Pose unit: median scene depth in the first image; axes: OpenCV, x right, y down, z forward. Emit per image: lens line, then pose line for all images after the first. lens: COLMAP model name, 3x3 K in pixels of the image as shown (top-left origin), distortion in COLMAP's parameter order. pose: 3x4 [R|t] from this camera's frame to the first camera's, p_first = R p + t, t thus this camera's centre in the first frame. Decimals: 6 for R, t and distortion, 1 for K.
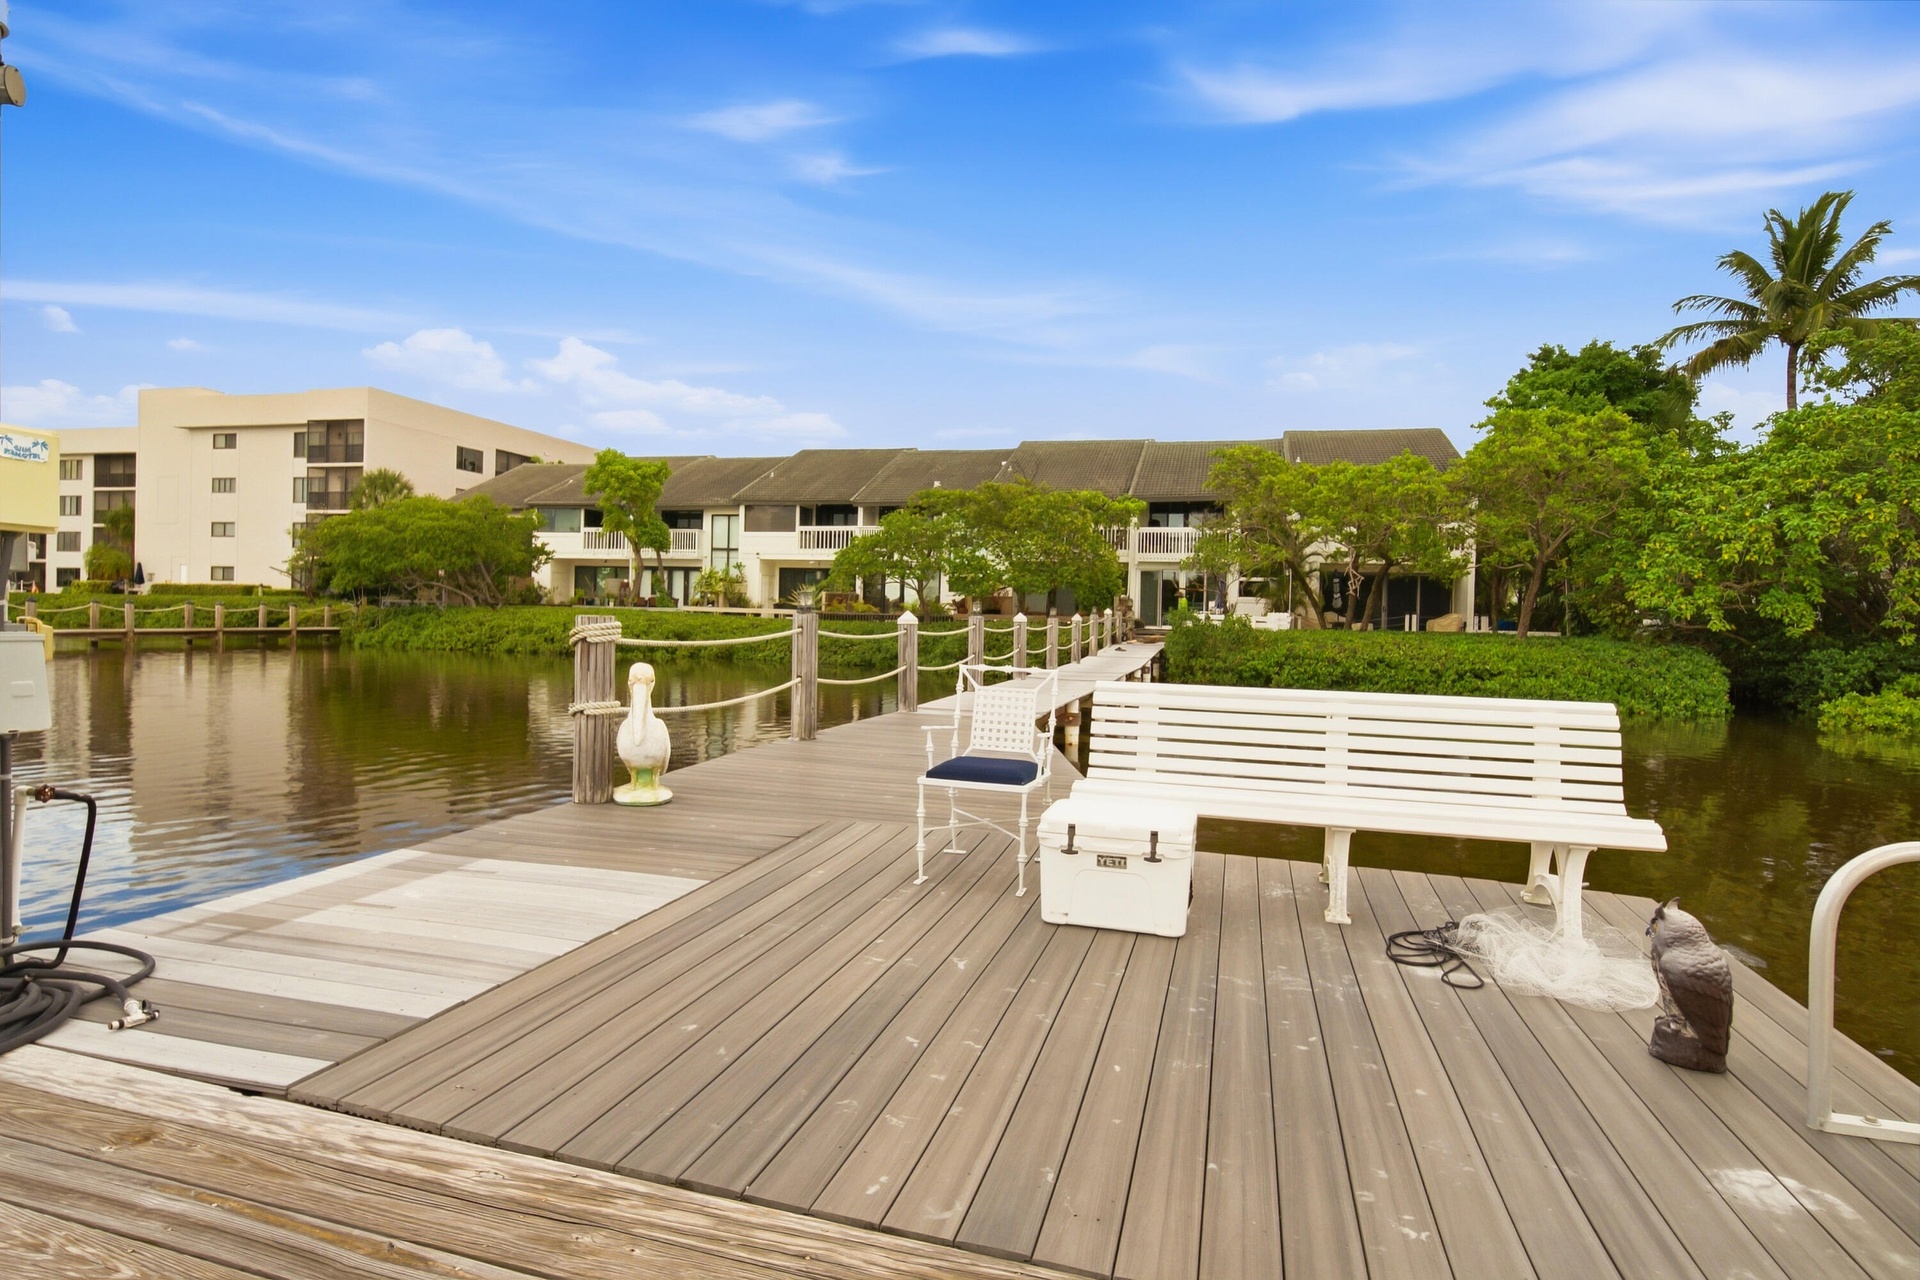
lens RADIAL K [[1053.5, 0, 947.8], [0, 1053.5, 626.1], [0, 0, 1]] dist [0.001561, 0.000380]
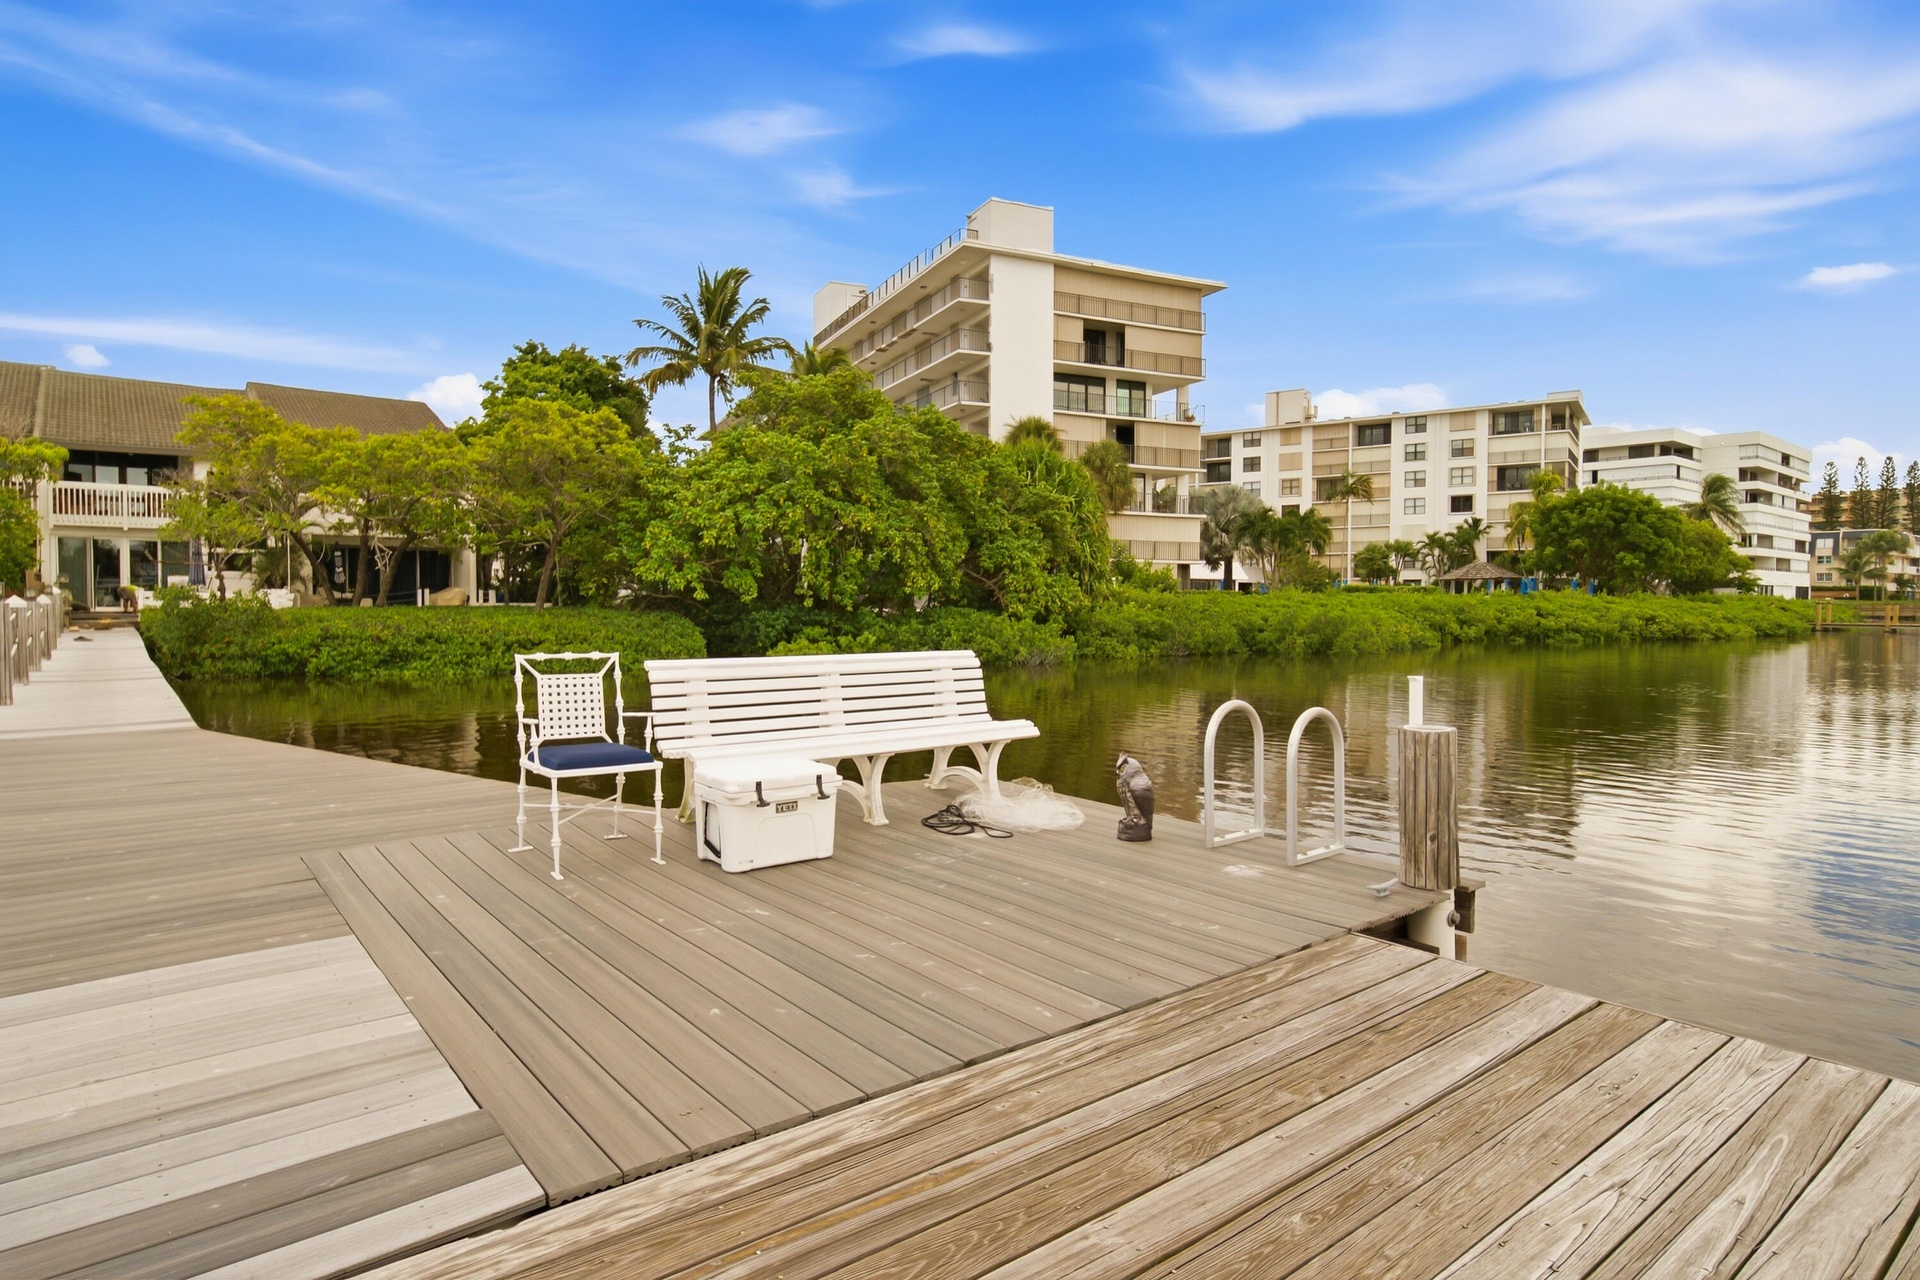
lens RADIAL K [[1044.3, 0, 961.9], [0, 1044.3, 627.3], [0, 0, 1]] dist [0.000151, 0.001072]
pose [[0.562818, -0.043629, 0.825429, -0.135179], [0.020529, 0.999036, 0.038807, -0.004130], [-0.826326, -0.004896, 0.563171, 0.033105]]
